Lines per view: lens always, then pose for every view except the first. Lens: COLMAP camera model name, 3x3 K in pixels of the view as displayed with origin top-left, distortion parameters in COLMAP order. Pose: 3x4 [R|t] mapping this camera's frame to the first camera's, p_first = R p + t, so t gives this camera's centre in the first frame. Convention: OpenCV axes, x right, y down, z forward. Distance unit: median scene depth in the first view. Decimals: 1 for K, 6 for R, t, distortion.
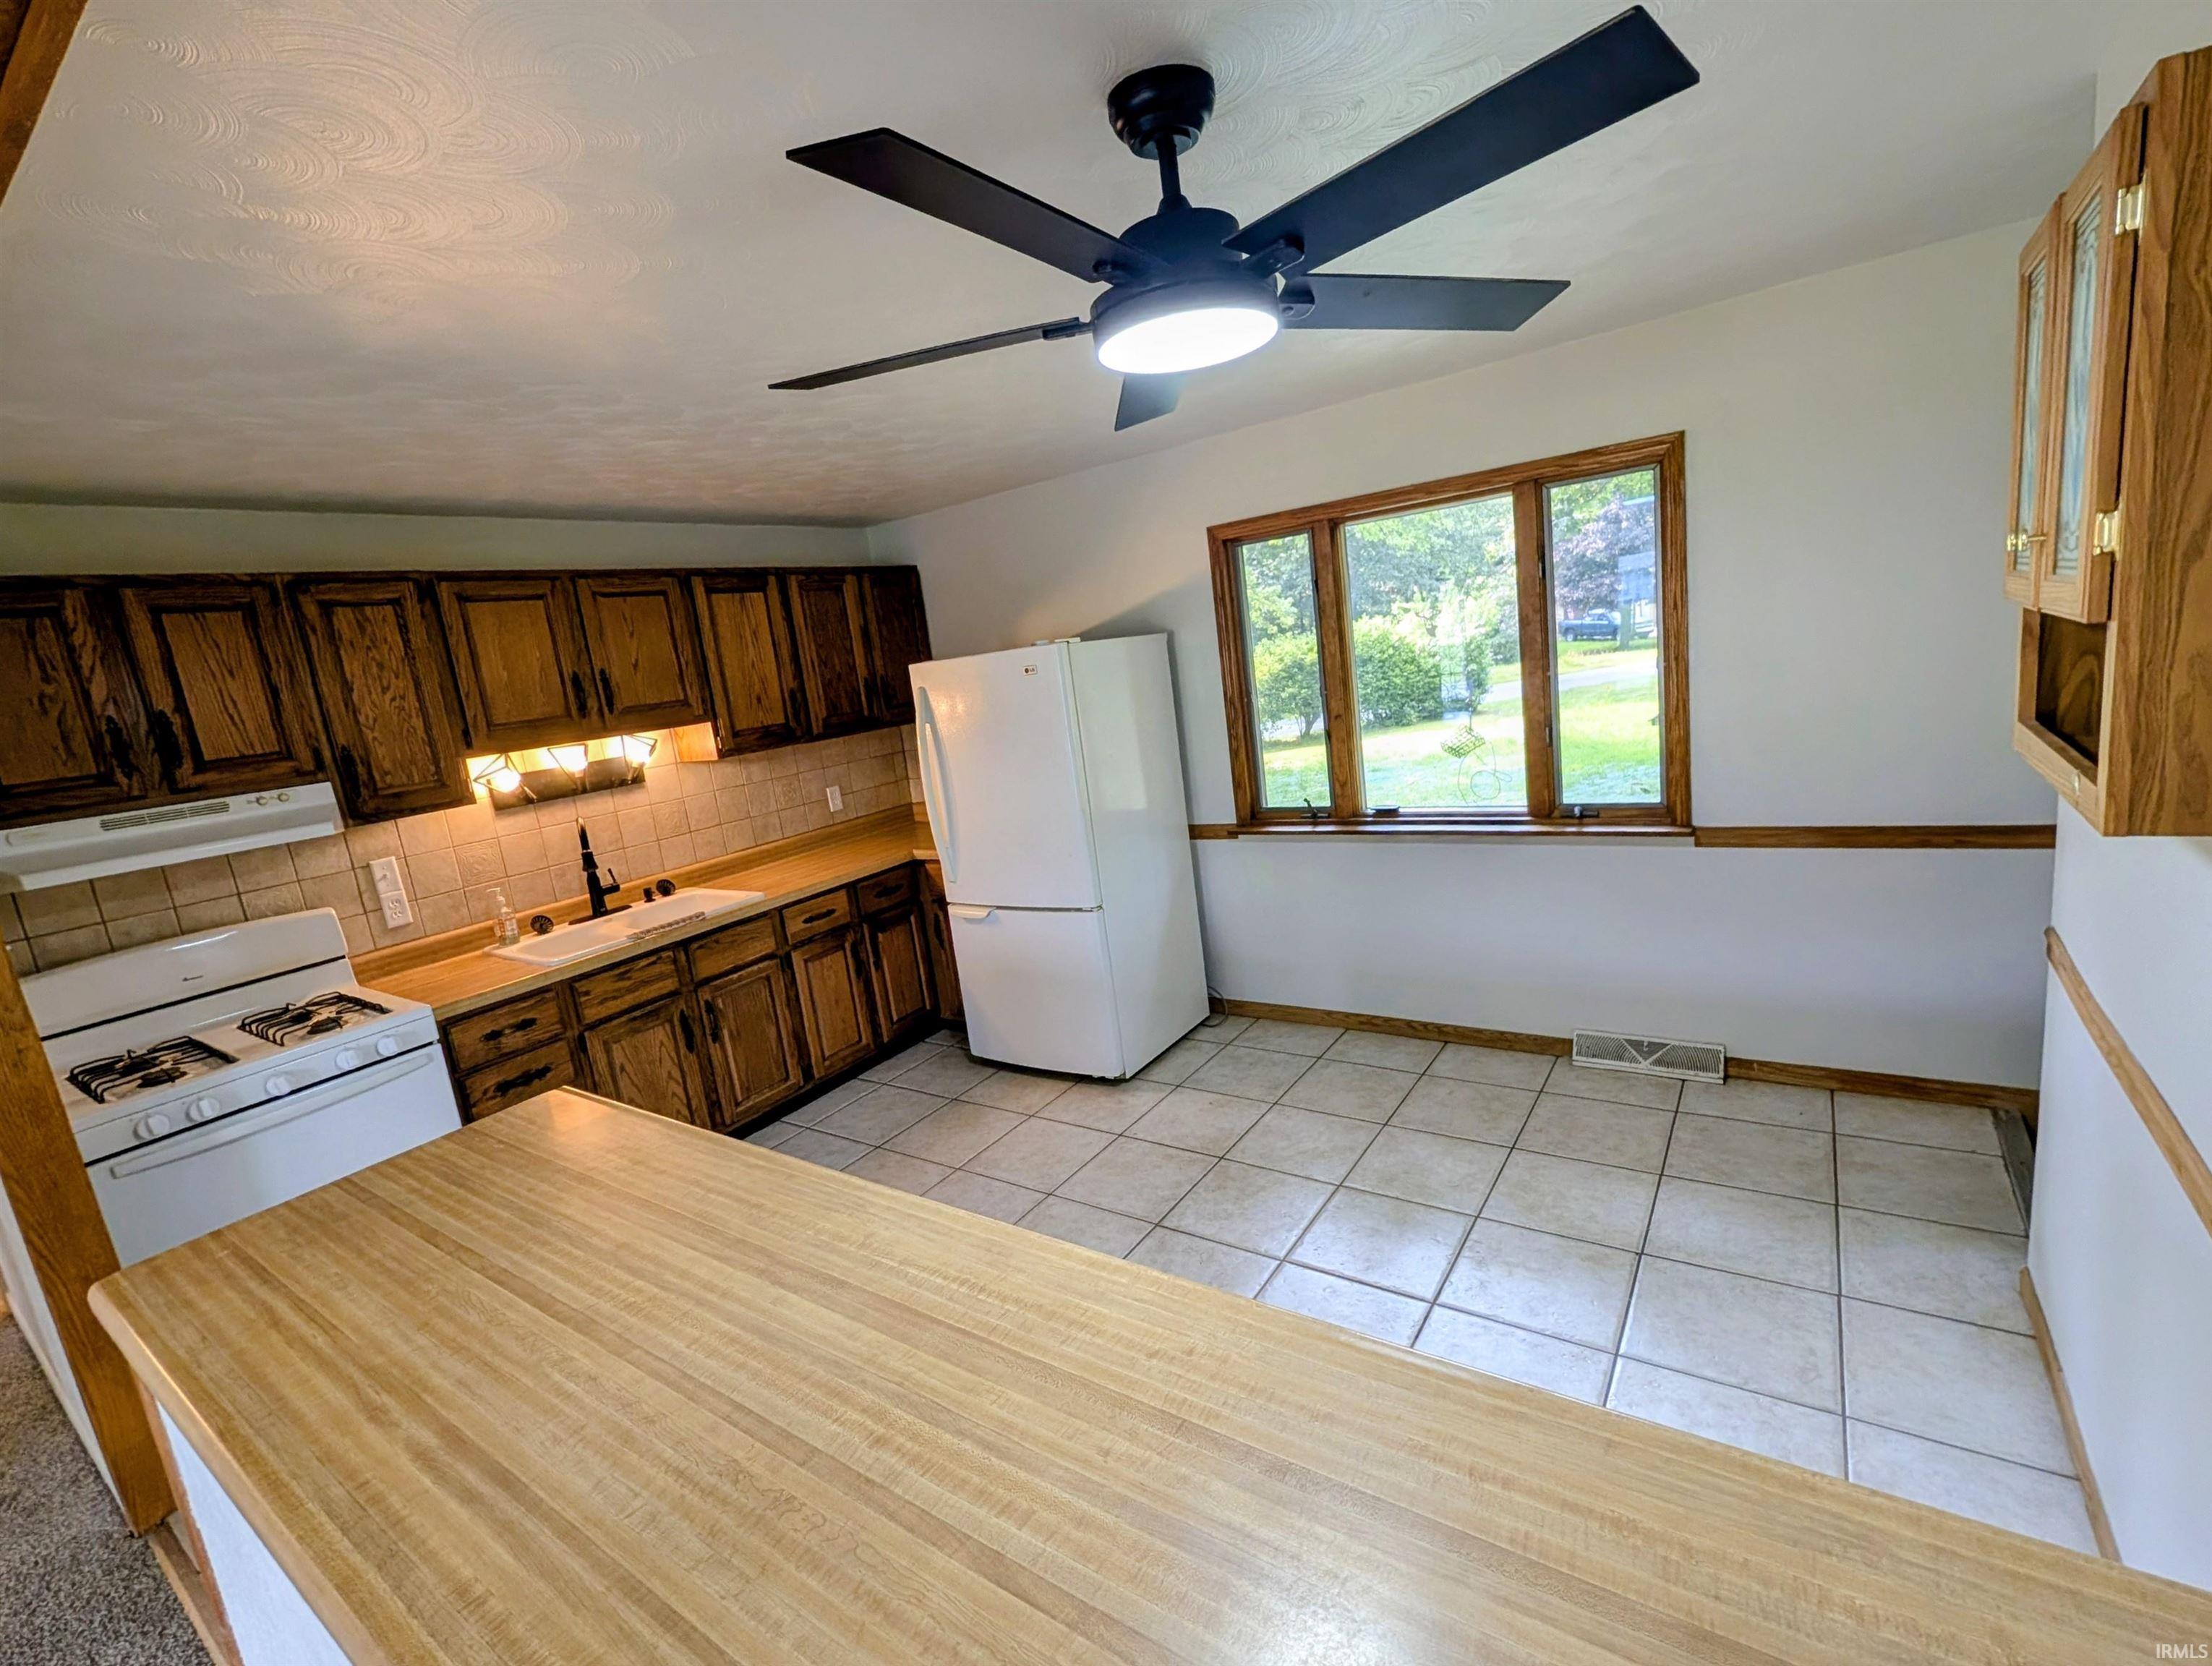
lens RADIAL K [[982.6, 0, 1094.0], [0, 982.6, 840.0], [0, 0, 1]] dist [-0.003484, -0.000347]
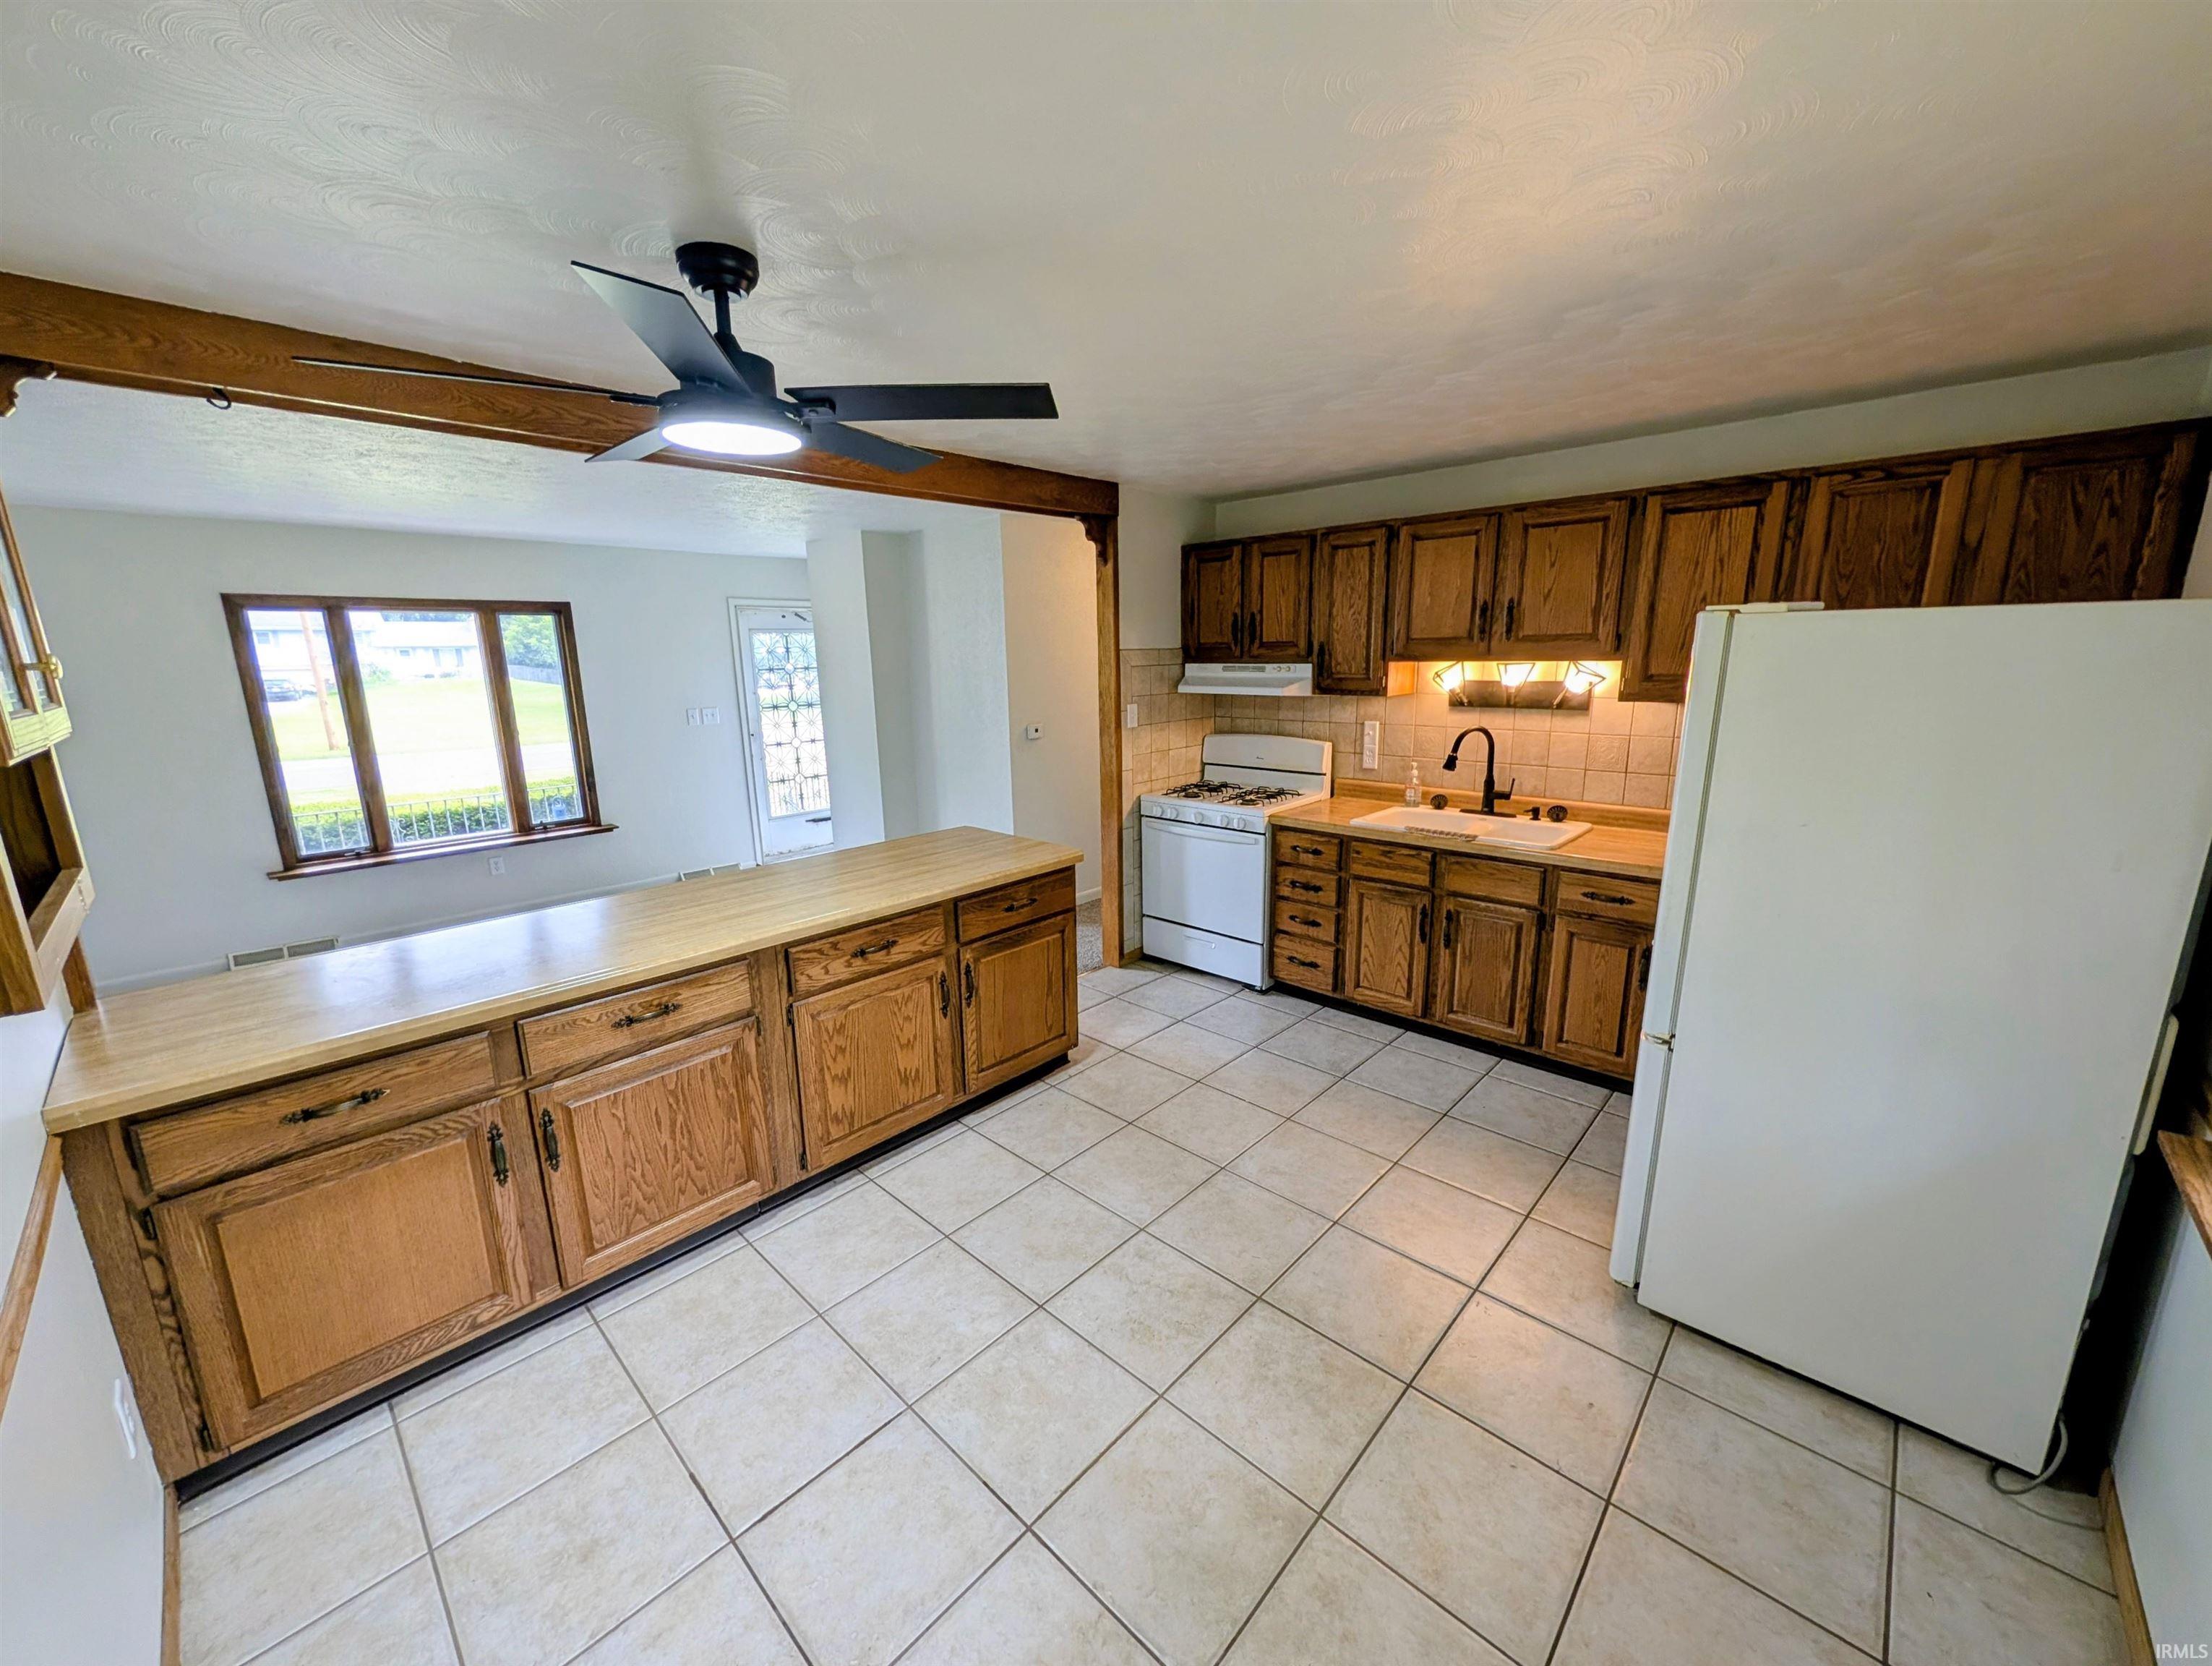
lens RADIAL K [[849.1, 0, 1101.2], [0, 849.1, 838.2], [0, 0, 1]] dist [-0.000955, -0.000108]
pose [[-0.137938, 0.337980, -0.930990, 0.543696], [-0.151376, 0.921738, 0.357050, -0.201113], [0.978805, 0.190180, -0.075981, 0.694545]]
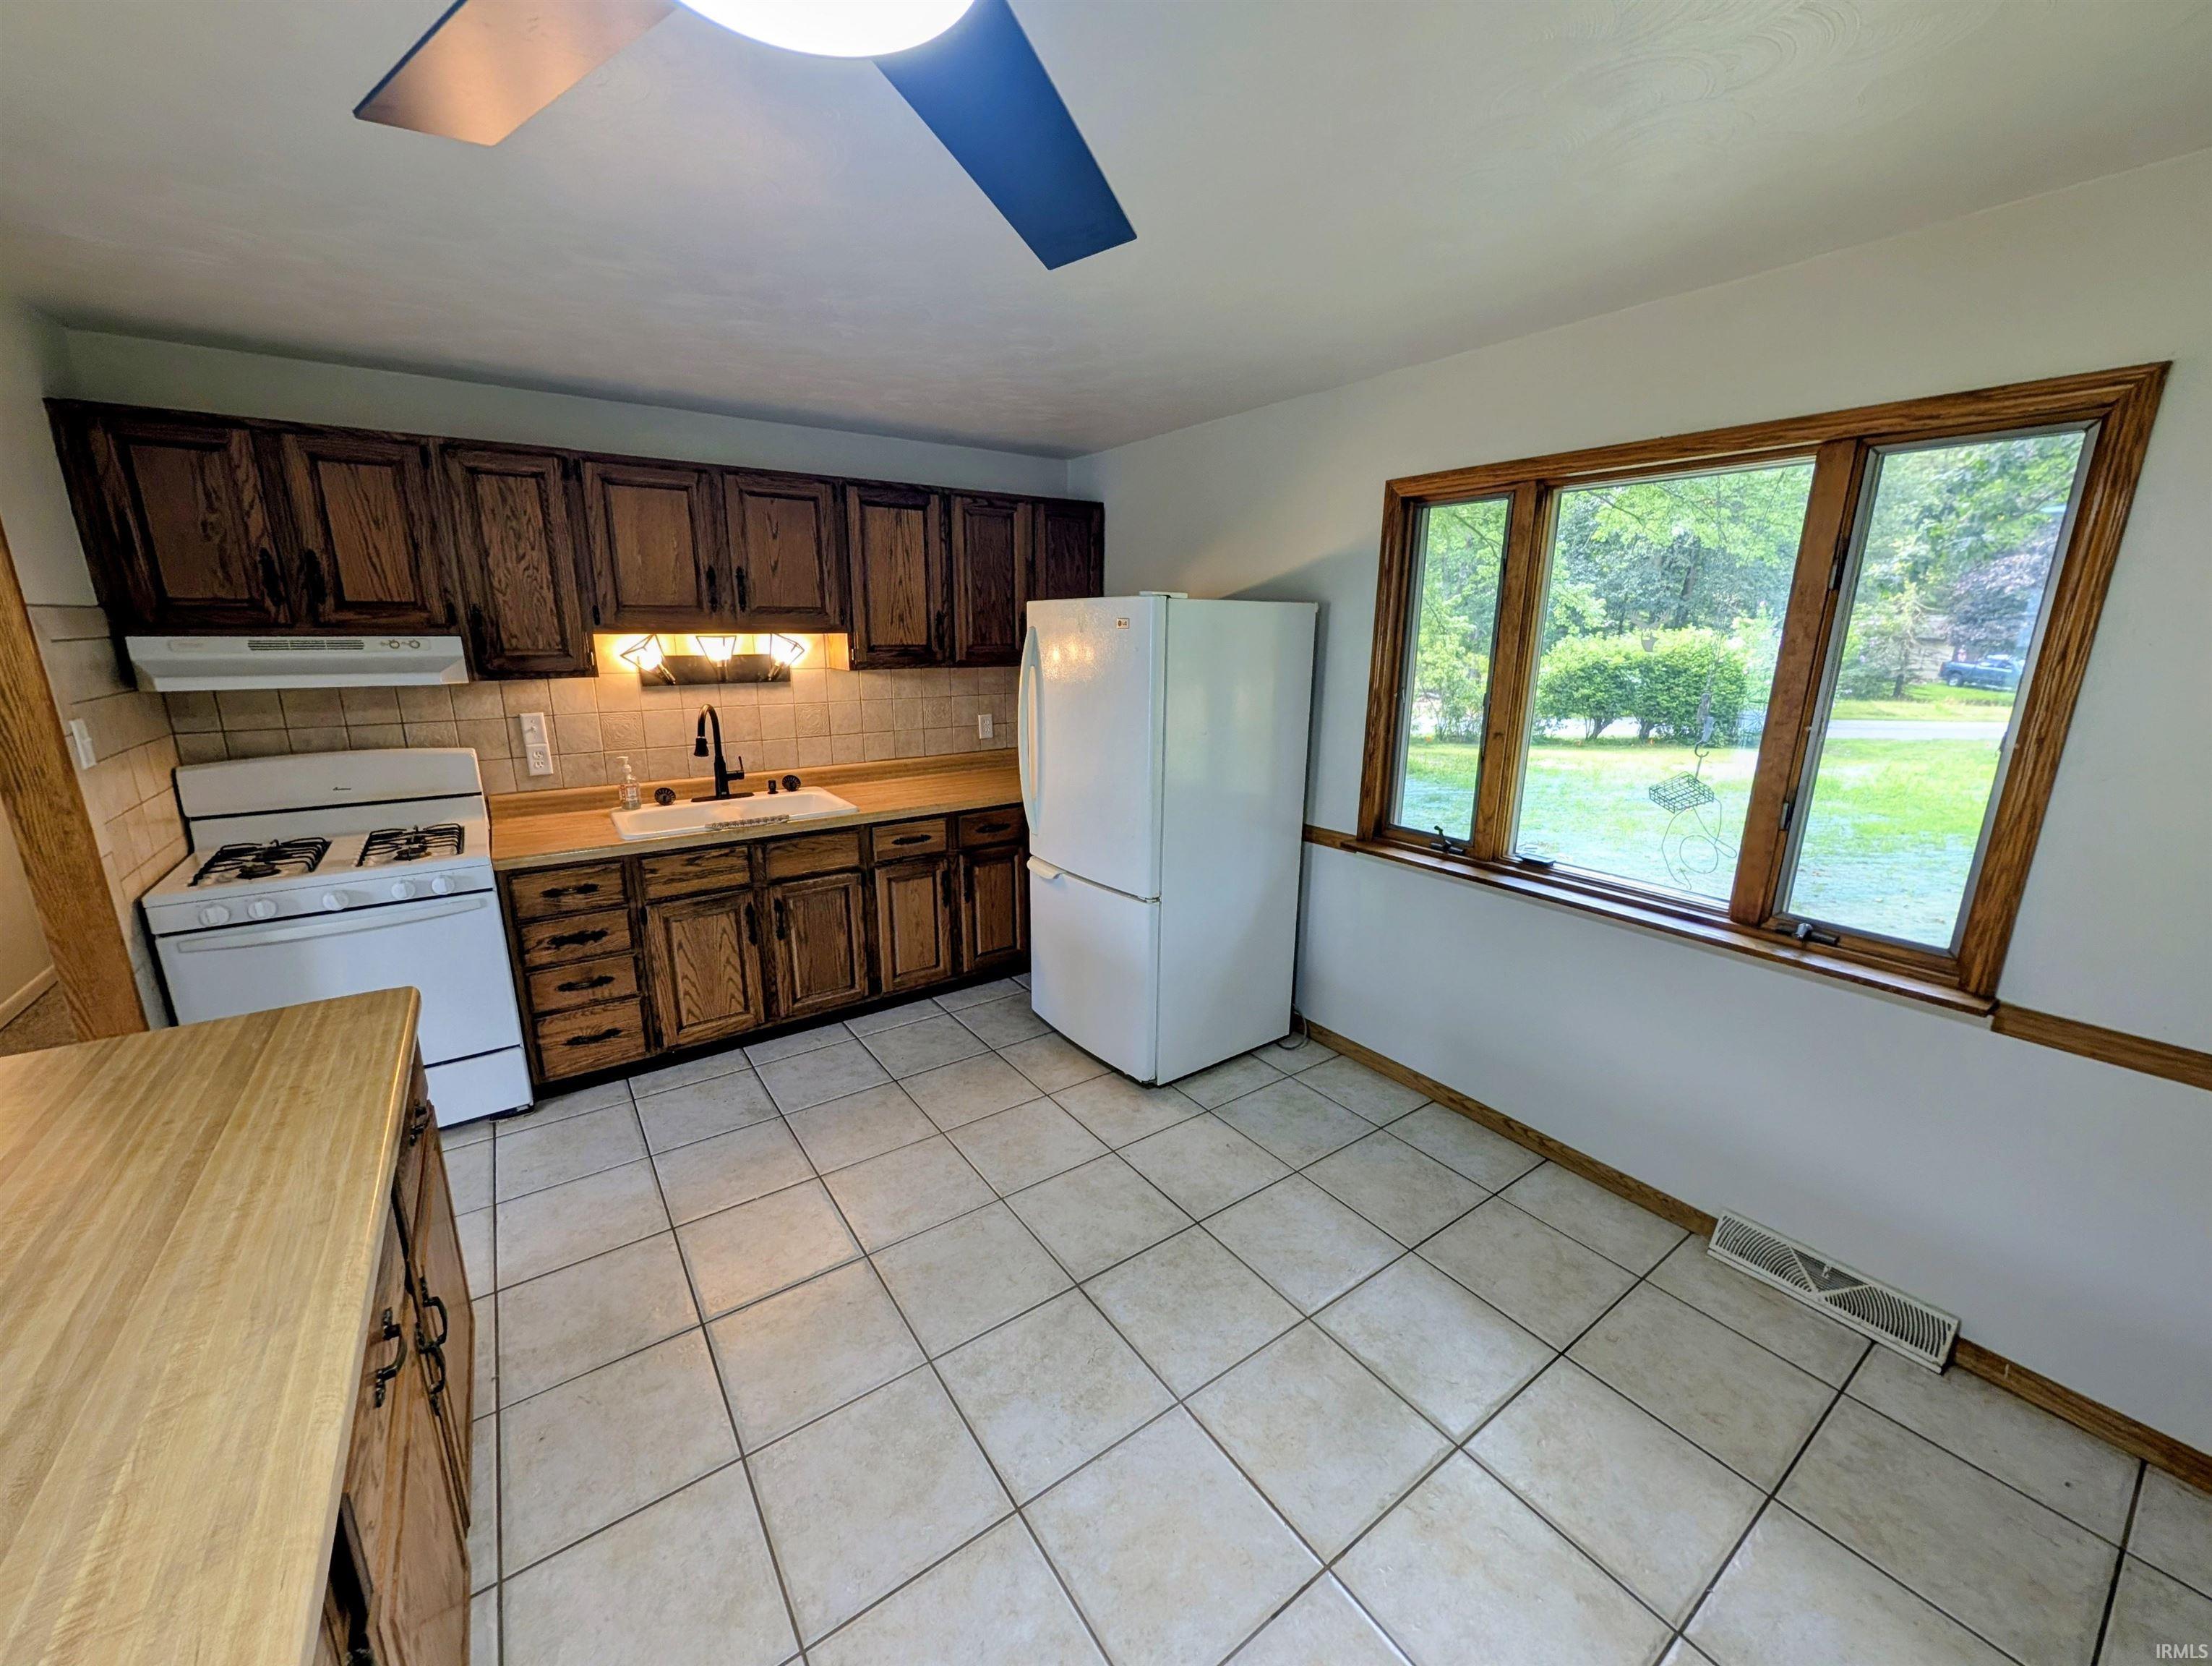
lens RADIAL K [[849.1, 0, 1093.8], [0, 849.1, 836.7], [0, 0, 1]] dist [-0.000955, -0.000108]
pose [[0.932367, 0.209756, -0.294438, 0.177043], [-0.186430, 0.976787, 0.105508, -0.061357], [0.309734, -0.043480, 0.949829, 0.258541]]
